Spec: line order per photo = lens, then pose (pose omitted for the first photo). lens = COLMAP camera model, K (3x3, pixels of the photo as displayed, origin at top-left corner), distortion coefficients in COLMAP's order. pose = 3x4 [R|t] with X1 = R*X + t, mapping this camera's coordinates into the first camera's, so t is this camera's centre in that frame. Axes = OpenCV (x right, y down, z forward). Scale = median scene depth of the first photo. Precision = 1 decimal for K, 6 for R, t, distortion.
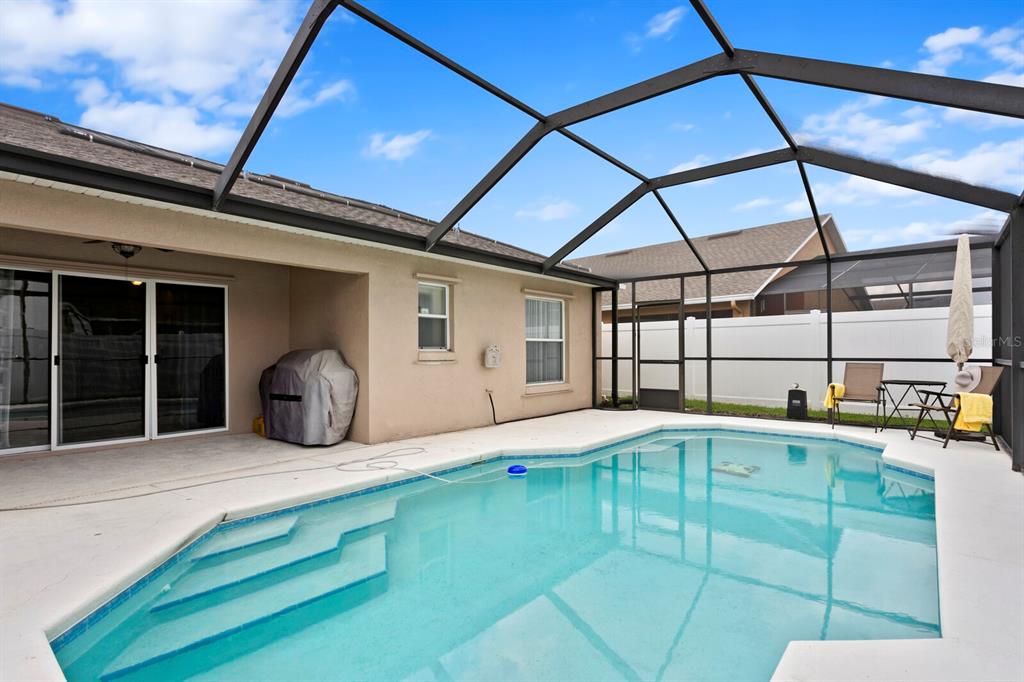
lens RADIAL K [[506.2, 0, 513.6], [0, 506.2, 356.3], [0, 0, 1]] dist [-0.011532, 0.002198]
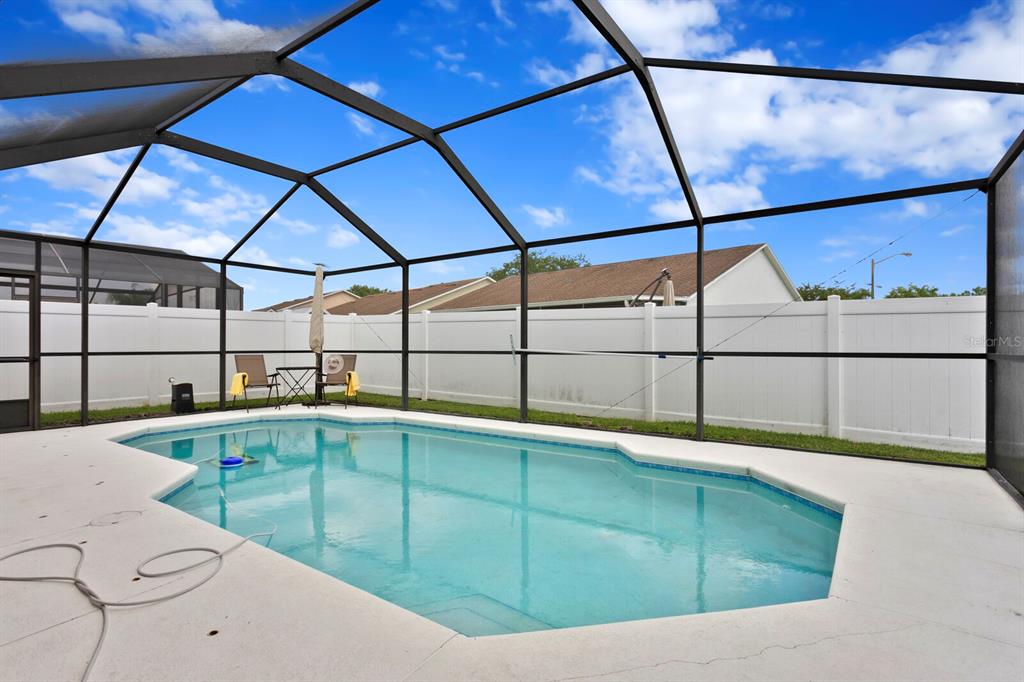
lens RADIAL K [[506.2, 0, 513.6], [0, 506.2, 356.3], [0, 0, 1]] dist [-0.011532, 0.002198]
pose [[-0.070128, -0.016781, 0.997397, -0.476715], [0.011169, 0.999783, 0.017606, 0.002382], [-0.997475, 0.012374, -0.069925, 0.420032]]
